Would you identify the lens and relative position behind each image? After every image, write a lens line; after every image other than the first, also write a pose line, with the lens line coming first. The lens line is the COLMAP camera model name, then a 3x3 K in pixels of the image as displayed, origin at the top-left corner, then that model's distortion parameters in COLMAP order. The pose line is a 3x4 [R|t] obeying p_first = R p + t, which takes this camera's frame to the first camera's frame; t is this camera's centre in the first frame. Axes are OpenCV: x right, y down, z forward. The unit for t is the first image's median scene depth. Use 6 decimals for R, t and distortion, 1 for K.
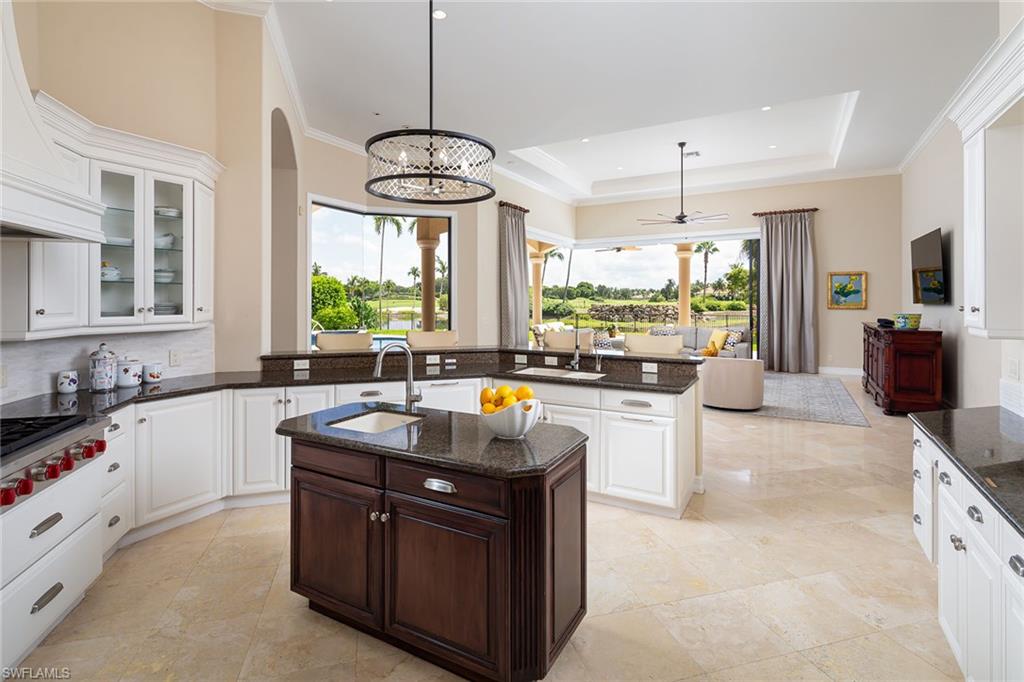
lens RADIAL K [[500.8, 0, 505.9], [0, 500.8, 299.0], [0, 0, 1]] dist [-0.001843, -0.001936]
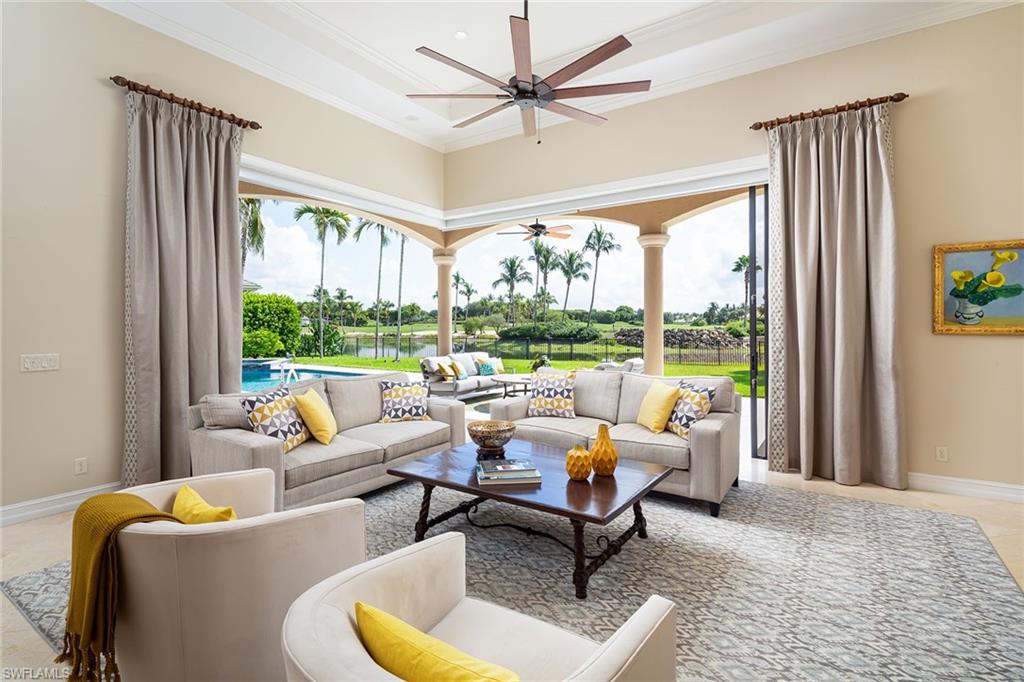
lens RADIAL K [[500.8, 0, 507.2], [0, 500.8, 320.1], [0, 0, 1]] dist [-0.001843, -0.001936]
pose [[0.997039, 0.000192, -0.076895, 0.055429], [-0.000662, 0.999981, -0.006088, 0.001912], [0.076893, 0.006121, 0.997021, 0.095829]]
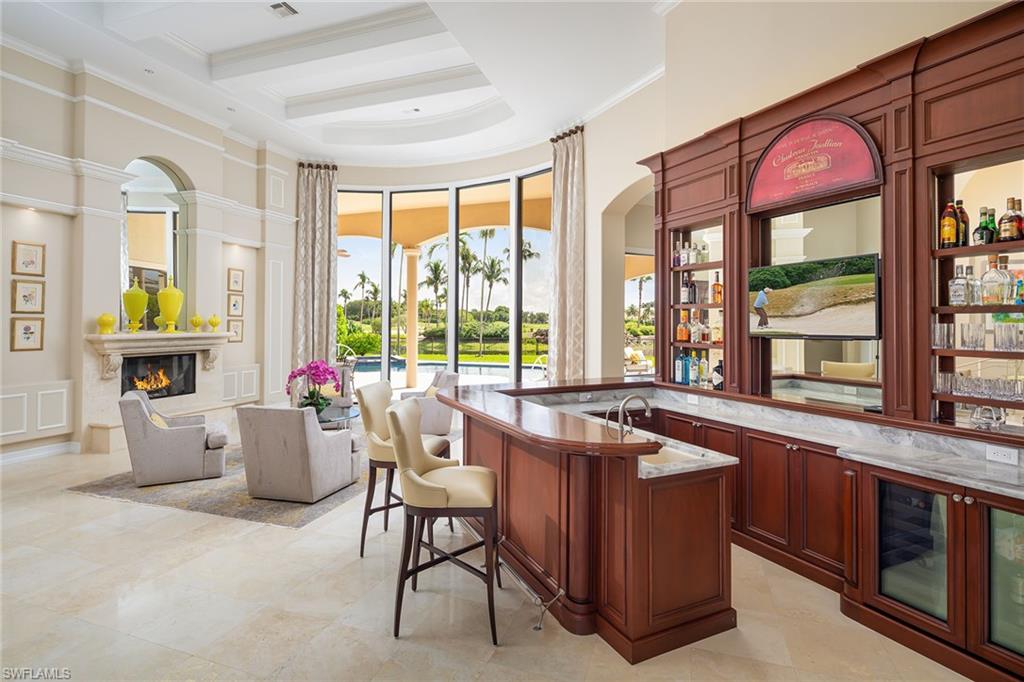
lens RADIAL K [[500.8, 0, 510.4], [0, 500.8, 319.8], [0, 0, 1]] dist [-0.001843, -0.001936]
pose [[0.983620, 0.006839, 0.180123, -0.099093], [-0.005908, 0.999966, -0.005706, -0.001838], [-0.180156, 0.004548, 0.983627, -0.006428]]
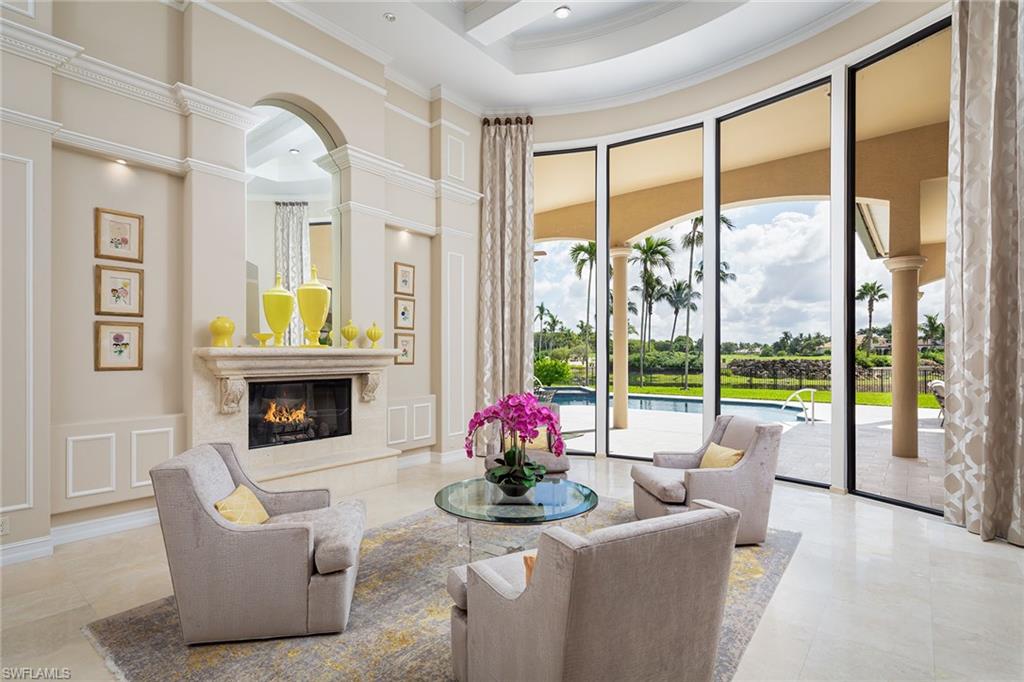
lens RADIAL K [[500.8, 0, 507.2], [0, 500.8, 358.1], [0, 0, 1]] dist [-0.001843, -0.001936]
pose [[0.985429, 0.001615, -0.170079, -0.112112], [-0.000115, 0.999961, 0.008830, 0.002065], [0.170087, -0.008682, 0.985391, 0.050559]]
